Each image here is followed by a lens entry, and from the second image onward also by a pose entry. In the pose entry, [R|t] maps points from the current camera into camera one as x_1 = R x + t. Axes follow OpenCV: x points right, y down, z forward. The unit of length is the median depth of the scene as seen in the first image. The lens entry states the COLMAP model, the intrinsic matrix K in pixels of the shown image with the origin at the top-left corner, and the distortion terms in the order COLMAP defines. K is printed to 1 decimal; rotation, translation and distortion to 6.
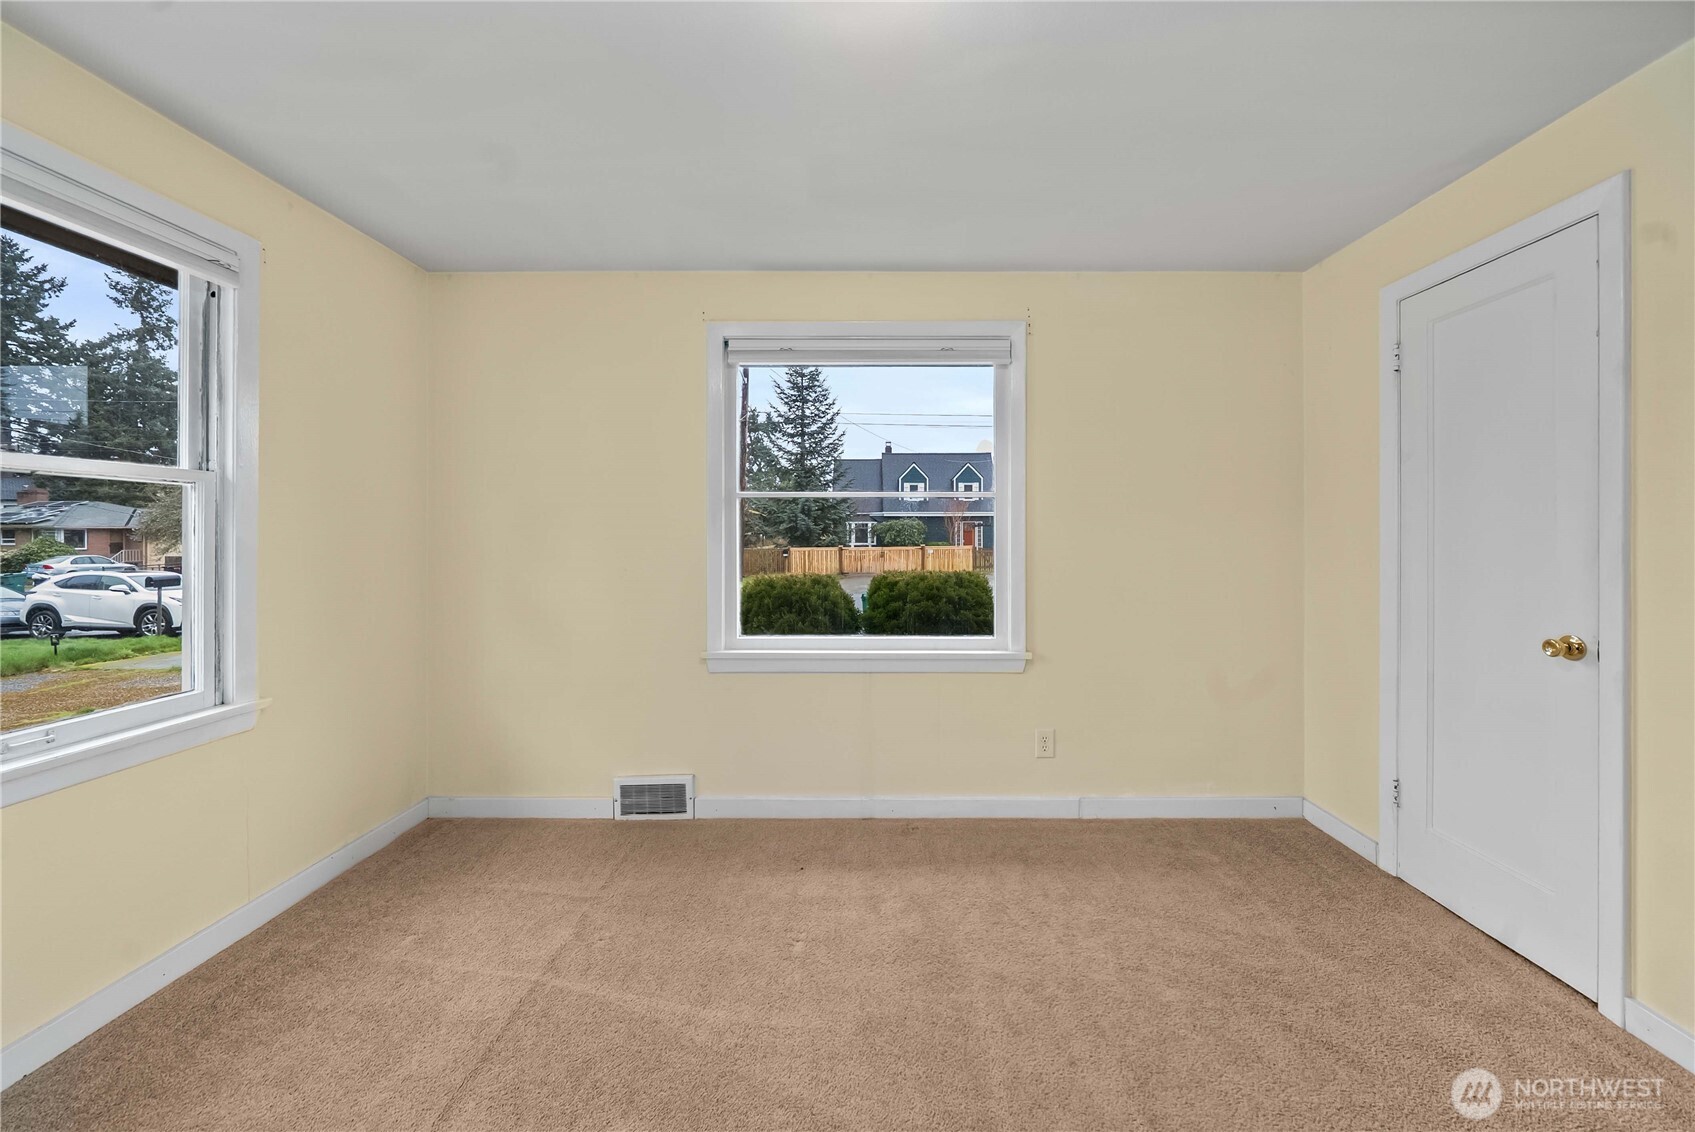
lens RADIAL K [[626.7, 0, 850.9], [0, 626.7, 534.9], [0, 0, 1]] dist [0.001028, -0.002591]
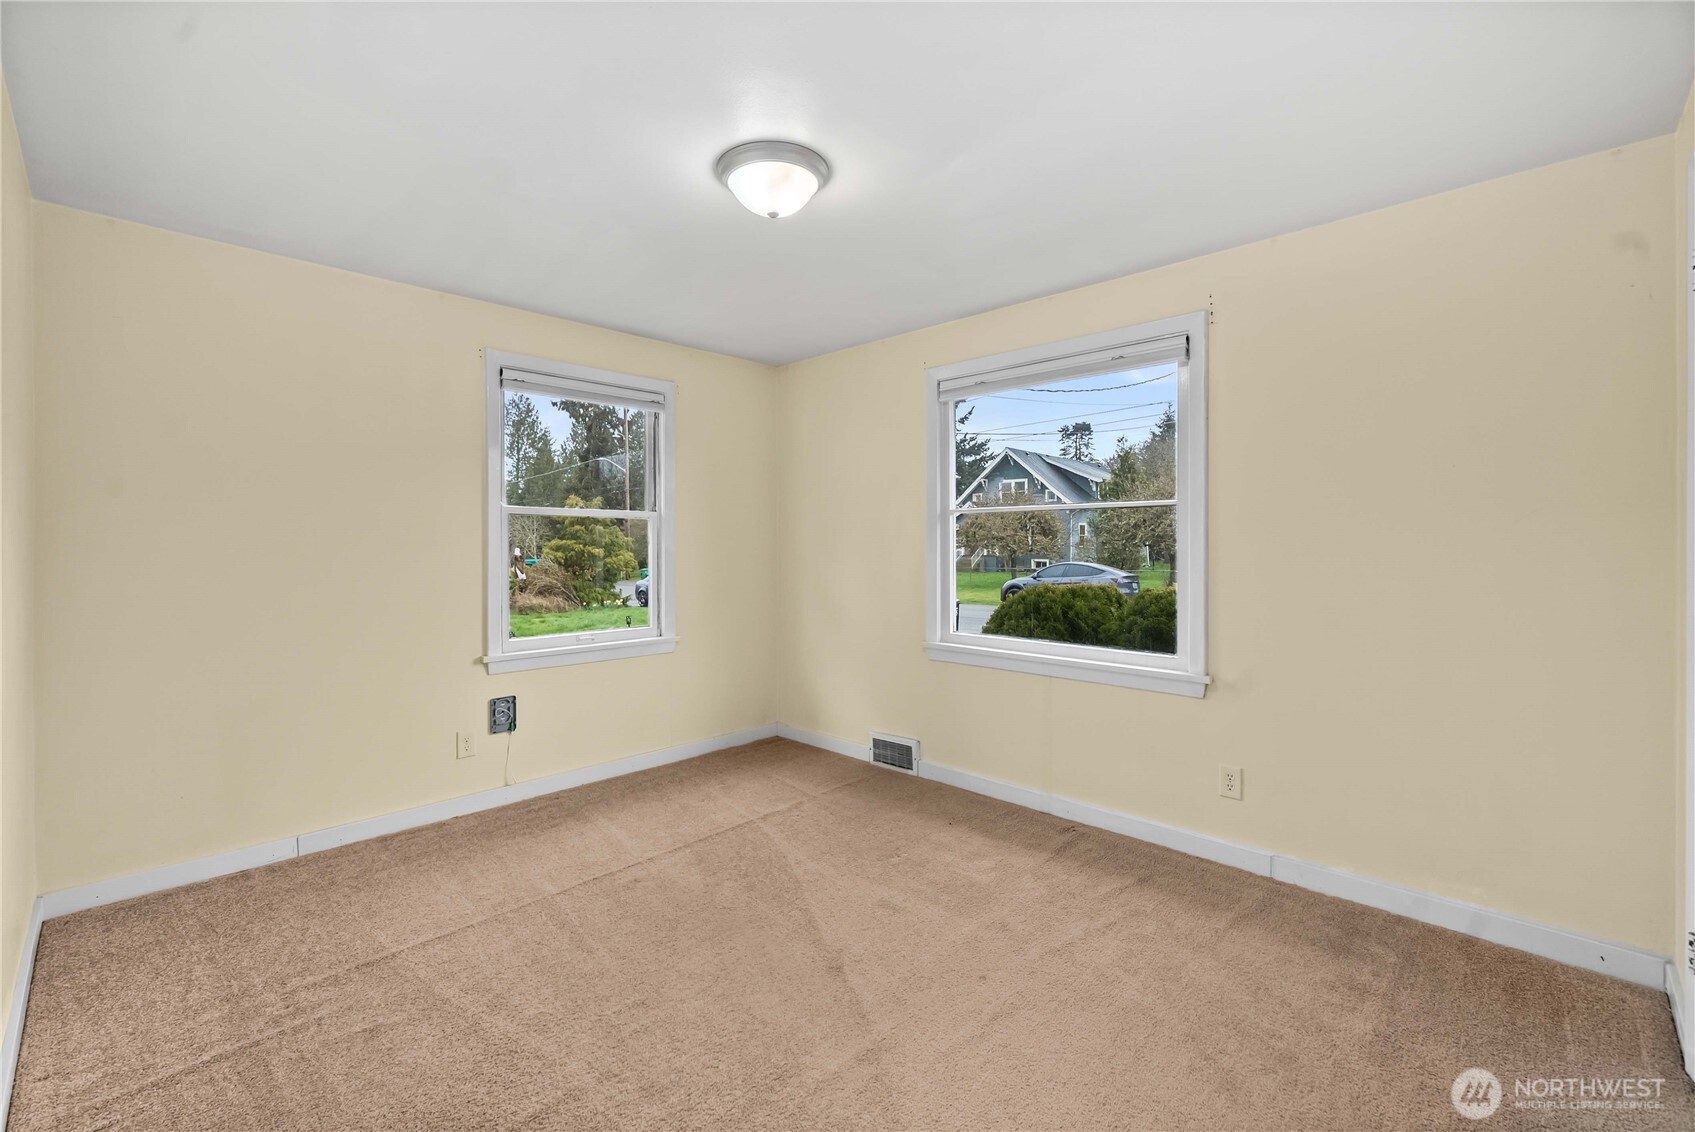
lens RADIAL K [[710.3, 0, 824.2], [0, 710.3, 539.0], [0, 0, 1]] dist [0.000634, 0.000091]
pose [[0.708003, -0.004019, -0.706198, 0.616423], [0.003998, 0.999991, -0.001683, -0.011050], [0.706198, -0.001632, 0.708012, -0.116598]]
